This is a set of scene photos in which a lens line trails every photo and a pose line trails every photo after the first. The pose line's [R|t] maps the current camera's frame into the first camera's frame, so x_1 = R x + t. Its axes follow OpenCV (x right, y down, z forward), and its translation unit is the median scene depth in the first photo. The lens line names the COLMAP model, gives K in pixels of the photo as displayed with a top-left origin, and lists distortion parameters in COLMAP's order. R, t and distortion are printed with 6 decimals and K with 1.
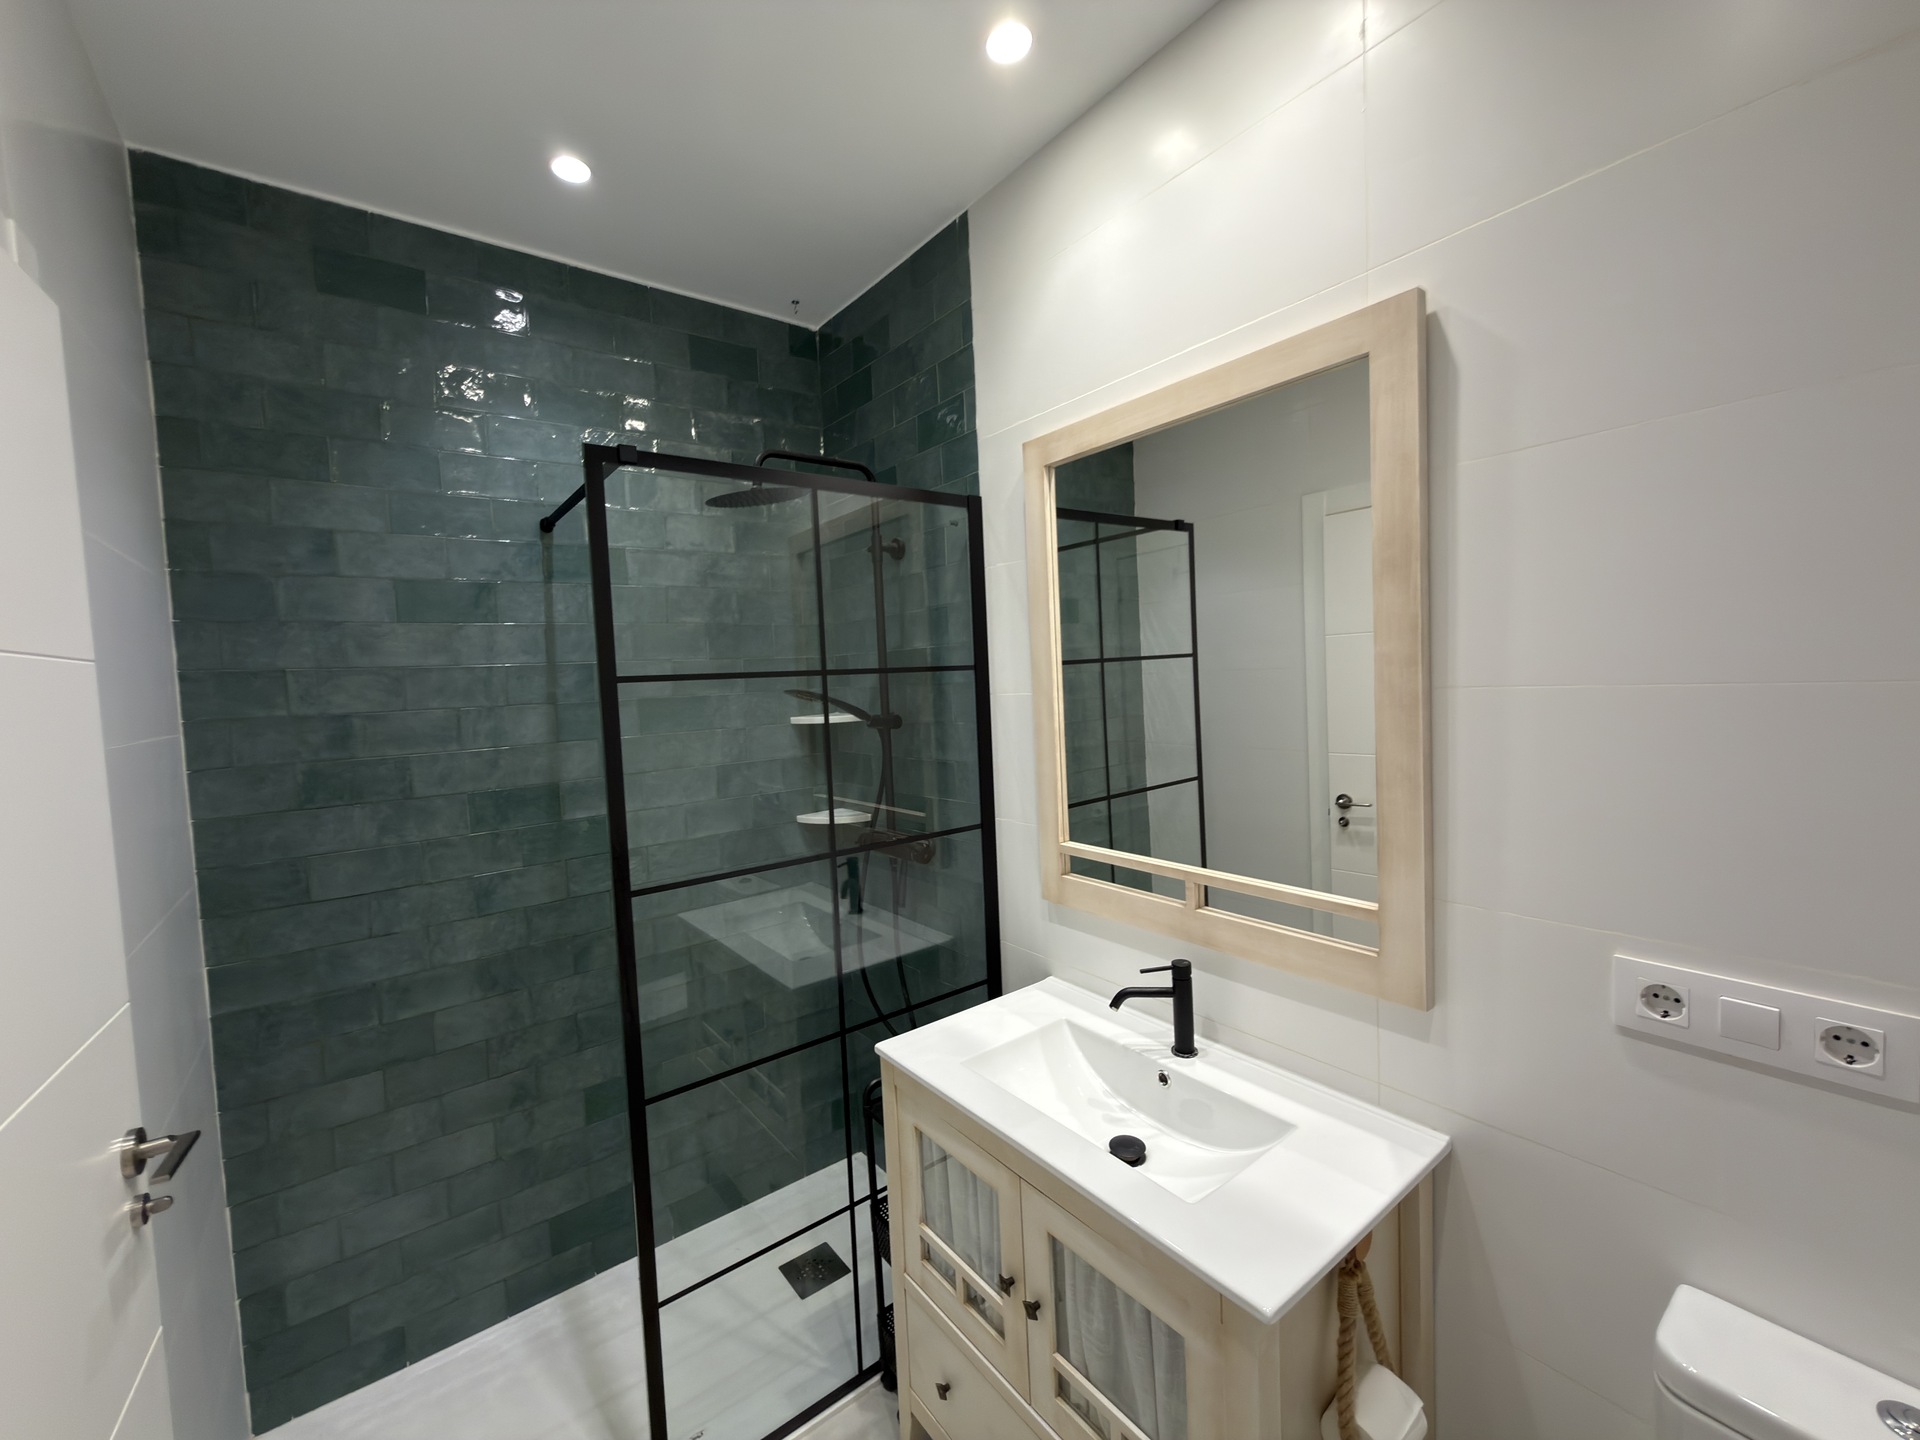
lens RADIAL K [[770.2, 0, 964.8], [0, 770.2, 720.7], [0, 0, 1]] dist [0.003974, -0.000049]
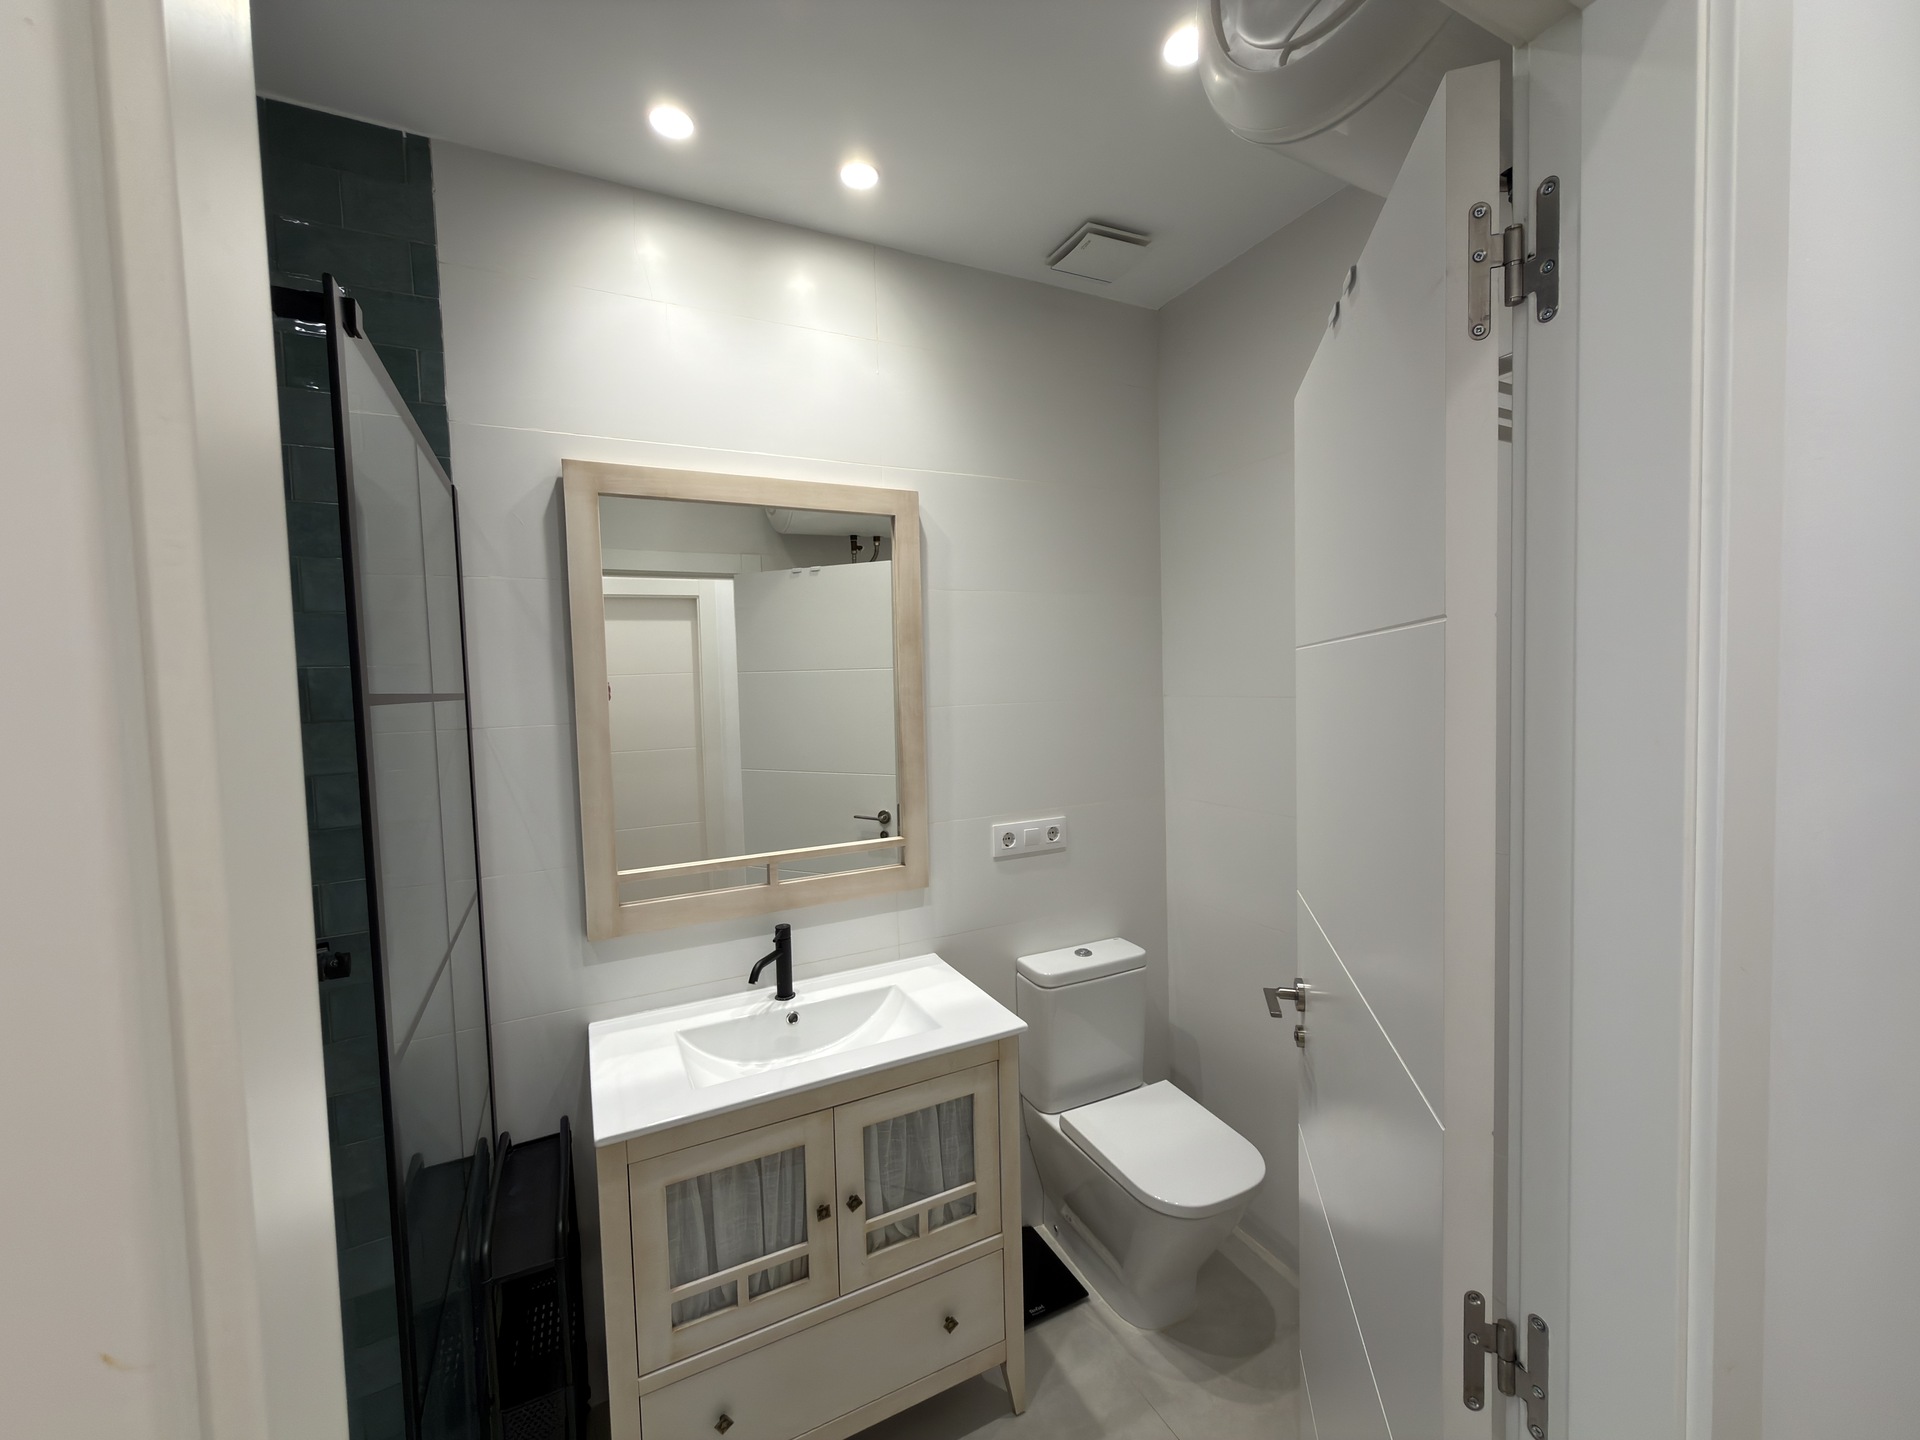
lens RADIAL K [[770.2, 0, 959.8], [0, 770.2, 721.1], [0, 0, 1]] dist [0.003974, -0.000049]
pose [[0.182701, -0.009900, 0.983119, -0.944718], [0.079078, 0.996858, -0.004658, 0.003067], [-0.979983, 0.078594, 0.182909, 0.463241]]
